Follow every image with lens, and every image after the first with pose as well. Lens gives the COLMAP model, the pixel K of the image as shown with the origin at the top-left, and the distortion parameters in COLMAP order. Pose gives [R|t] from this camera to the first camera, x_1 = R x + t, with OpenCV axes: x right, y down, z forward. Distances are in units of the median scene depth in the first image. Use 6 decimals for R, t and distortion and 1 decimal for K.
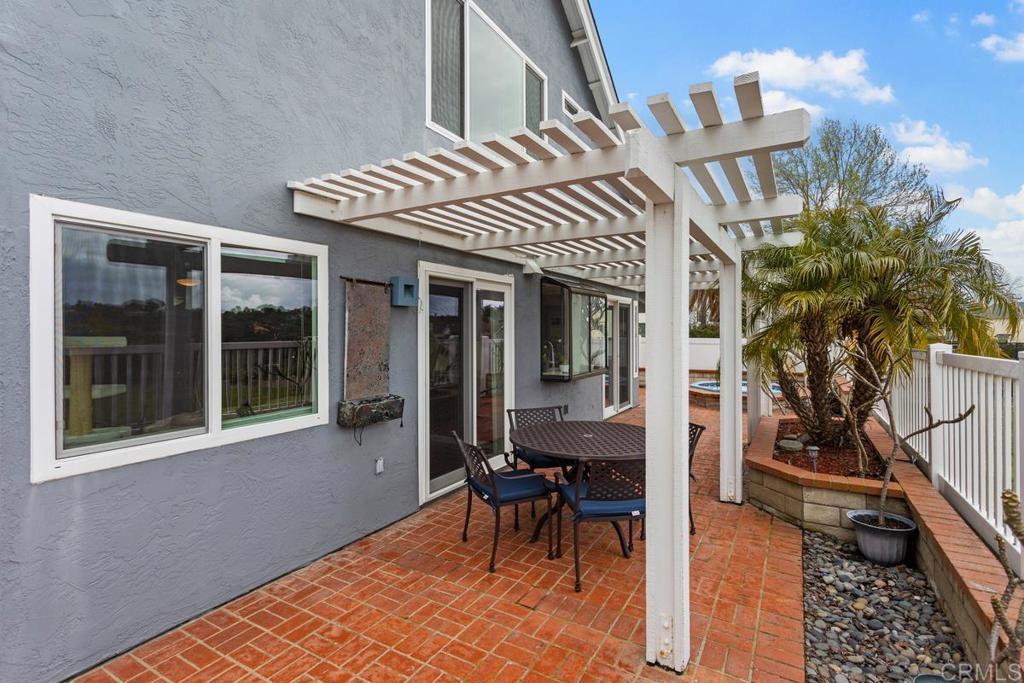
lens RADIAL K [[488.0, 0, 510.4], [0, 488.0, 334.6], [0, 0, 1]] dist [-0.000670, 0.000088]
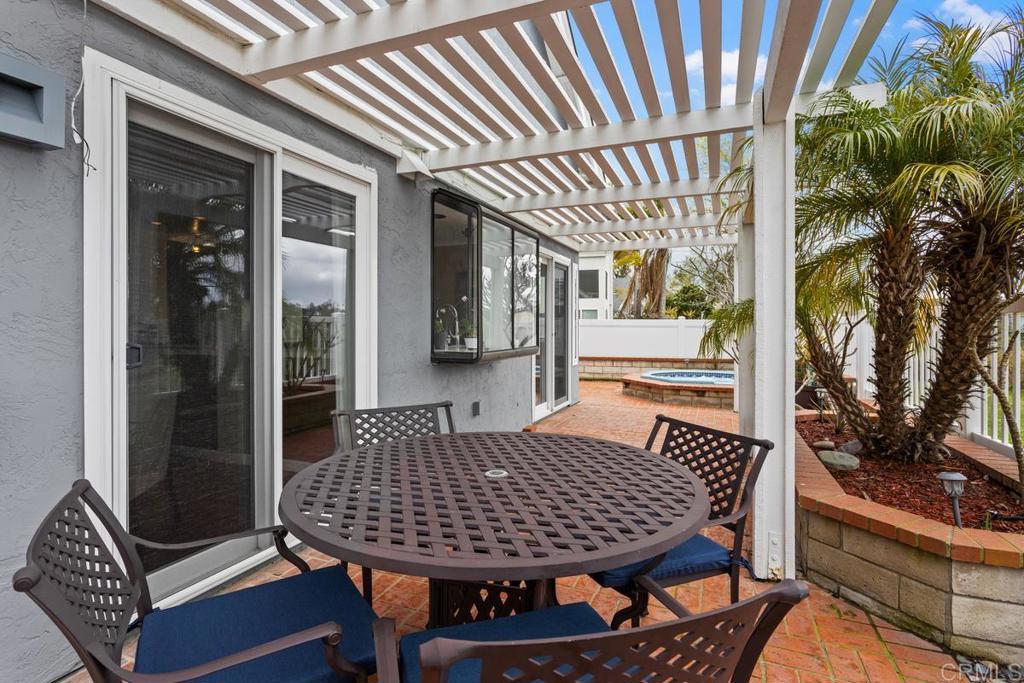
lens RADIAL K [[505.2, 0, 516.8], [0, 505.2, 333.2], [0, 0, 1]] dist [-0.003409, -0.000166]
pose [[0.987813, 0.003018, 0.155613, 0.073393], [-0.003256, 0.999994, 0.001274, 0.061714], [-0.155609, -0.001765, 0.987817, 0.393151]]
